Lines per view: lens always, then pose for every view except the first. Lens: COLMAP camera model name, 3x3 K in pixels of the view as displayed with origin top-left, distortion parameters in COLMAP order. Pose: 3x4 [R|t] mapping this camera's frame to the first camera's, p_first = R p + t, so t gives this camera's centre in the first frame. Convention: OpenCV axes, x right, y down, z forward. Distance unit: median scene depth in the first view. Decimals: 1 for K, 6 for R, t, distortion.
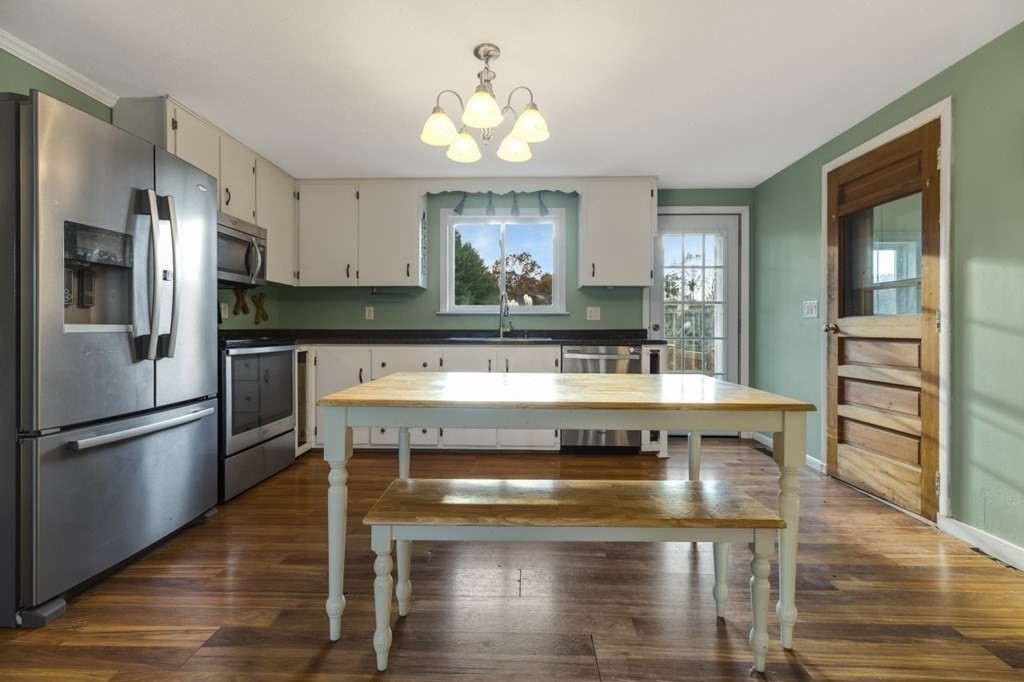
lens RADIAL K [[461.9, 0, 515.7], [0, 461.9, 329.6], [0, 0, 1]] dist [0.001197, -0.000444]
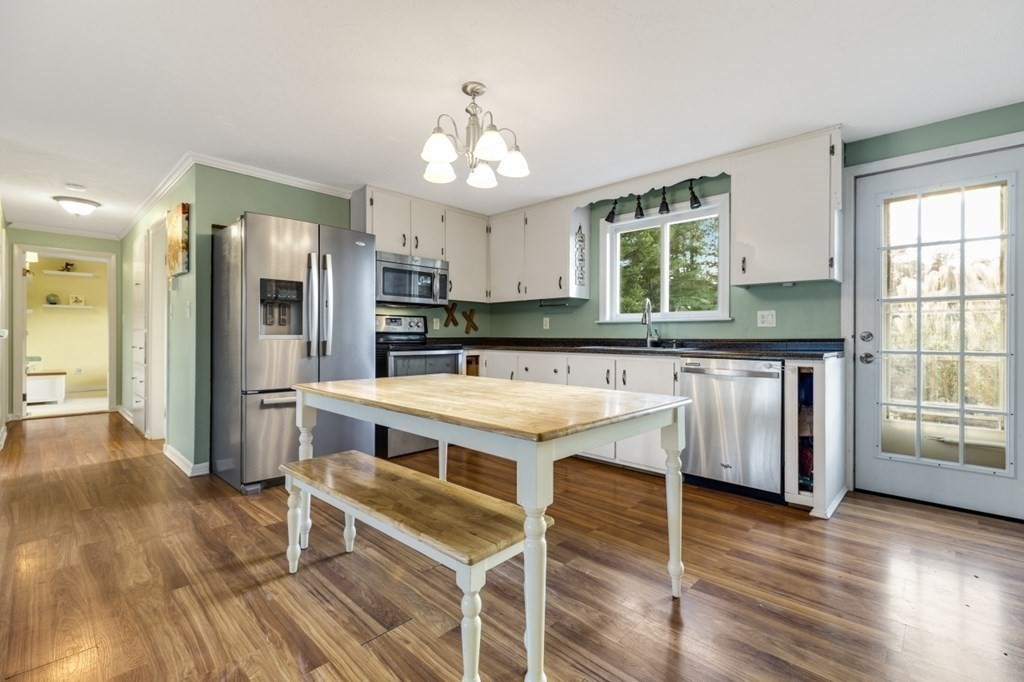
lens RADIAL K [[459.4, 0, 512.8], [0, 459.4, 335.0], [0, 0, 1]] dist [0.003967, 0.000060]
pose [[0.739449, -0.000685, -0.673212, 0.406362], [-0.002622, 0.999989, -0.003897, -0.002773], [0.673207, 0.004647, 0.739440, 0.132622]]
